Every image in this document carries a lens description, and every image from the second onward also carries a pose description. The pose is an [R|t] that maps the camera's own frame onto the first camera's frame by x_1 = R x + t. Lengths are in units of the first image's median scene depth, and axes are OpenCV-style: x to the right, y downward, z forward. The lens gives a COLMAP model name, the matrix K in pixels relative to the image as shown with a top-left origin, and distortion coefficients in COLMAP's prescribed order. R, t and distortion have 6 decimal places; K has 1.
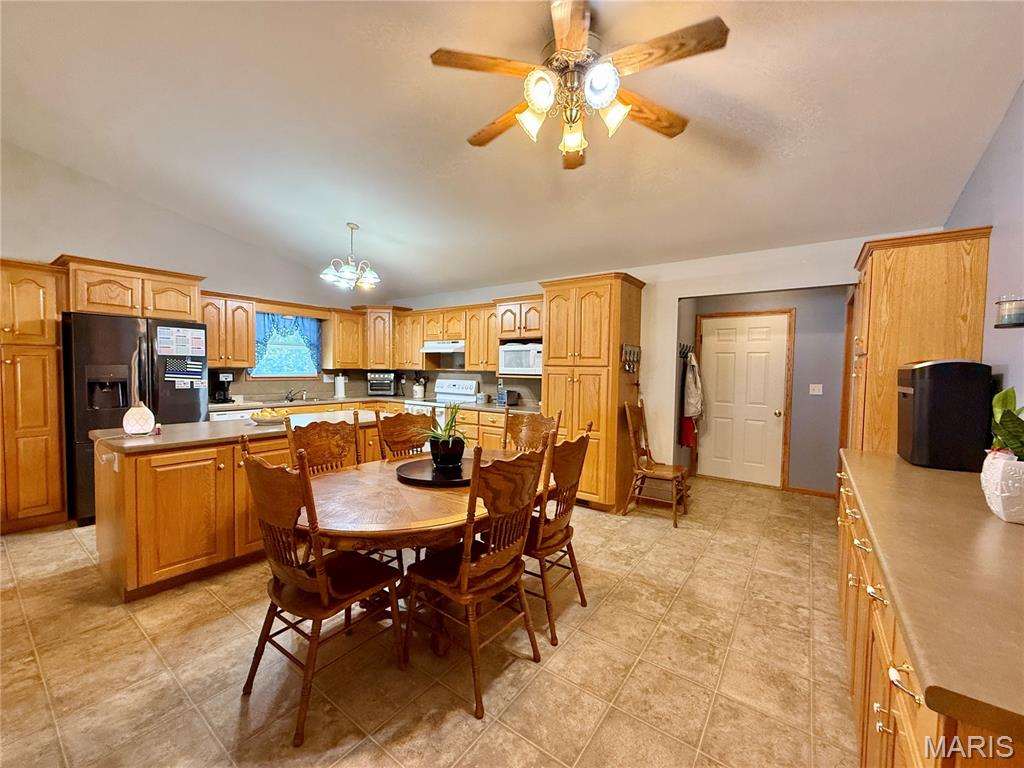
lens RADIAL K [[409.0, 0, 511.1], [0, 409.0, 384.1], [0, 0, 1]] dist [-0.000862, 0.000412]
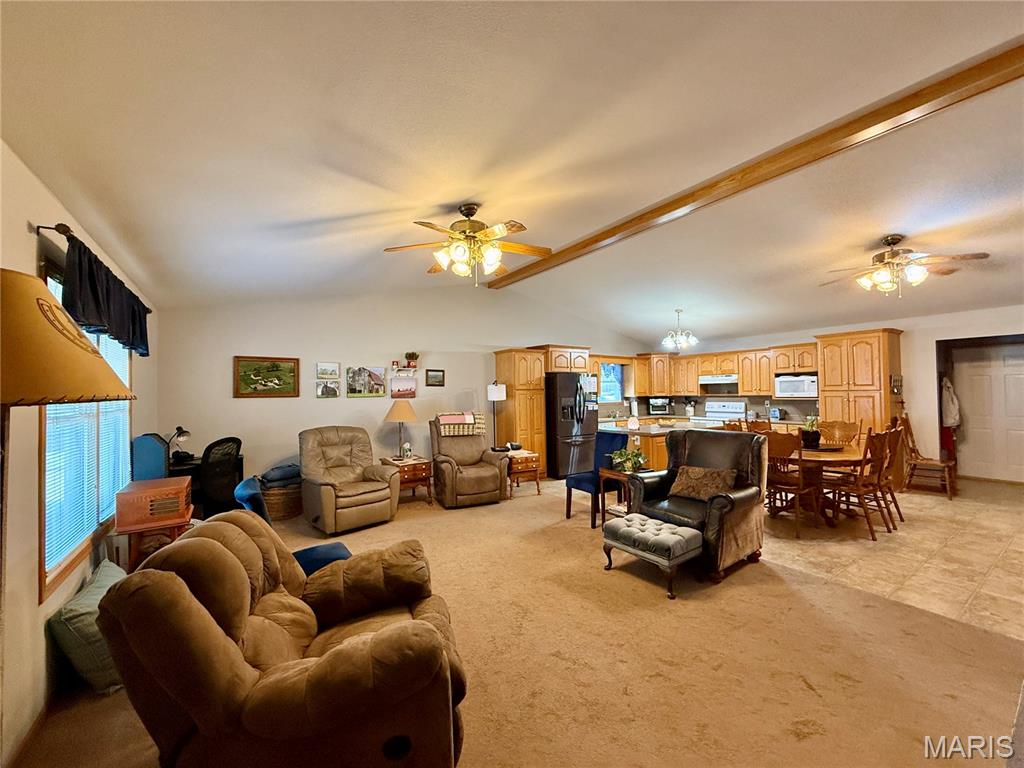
lens RADIAL K [[409.0, 0, 509.1], [0, 409.0, 384.5], [0, 0, 1]] dist [-0.000862, 0.000412]
pose [[0.939669, -0.036213, -0.340164, -0.492899], [0.016649, 0.998044, -0.060257, 0.002071], [0.341680, 0.050958, 0.938434, -0.806418]]
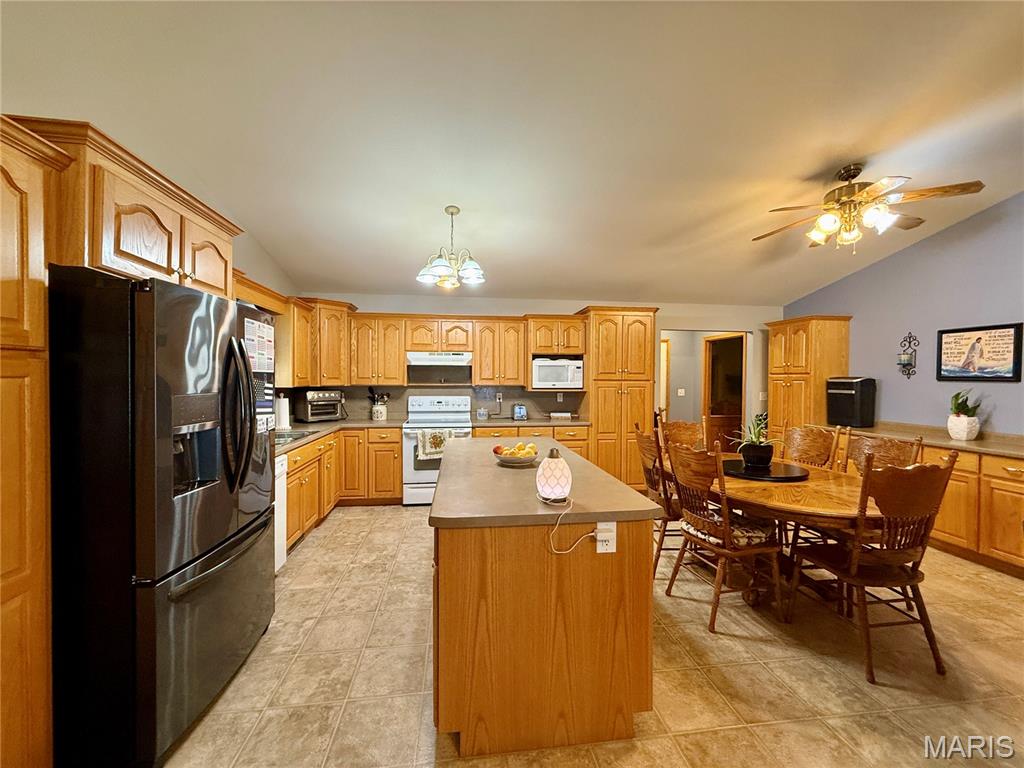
lens RADIAL K [[409.0, 0, 510.2], [0, 409.0, 383.9], [0, 0, 1]] dist [-0.000862, 0.000412]
pose [[0.724177, -0.021332, 0.689285, -0.890738], [0.033603, 0.999426, -0.004374, -0.038560], [-0.688795, 0.026330, 0.724477, 0.355620]]
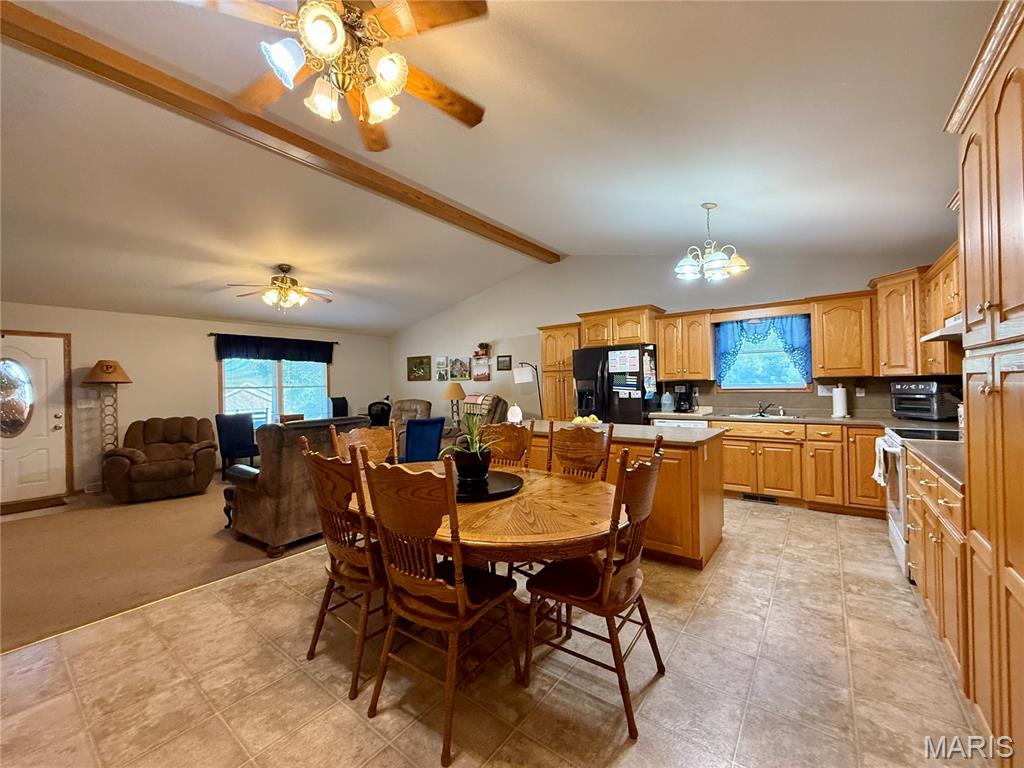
lens RADIAL K [[409.0, 0, 508.1], [0, 409.0, 382.9], [0, 0, 1]] dist [-0.000862, 0.000412]
pose [[-0.027430, -0.020035, -0.999423, 0.459258], [-0.019032, 0.999628, -0.019517, -0.002969], [0.999443, 0.018485, -0.027801, 0.640183]]
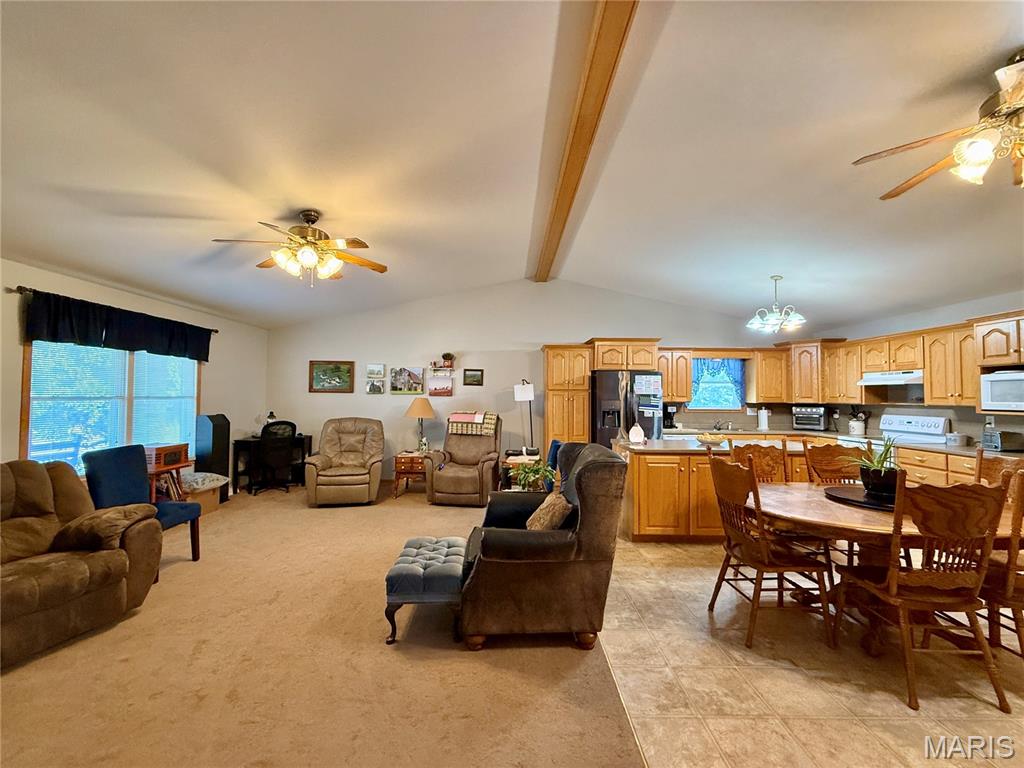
lens RADIAL K [[409.0, 0, 508.9], [0, 409.0, 384.9], [0, 0, 1]] dist [-0.000862, 0.000412]
pose [[0.590007, -0.033776, -0.806691, 0.083276], [-0.028672, 0.997618, -0.062741, 0.003977], [0.806889, 0.060147, 0.587633, -0.257271]]
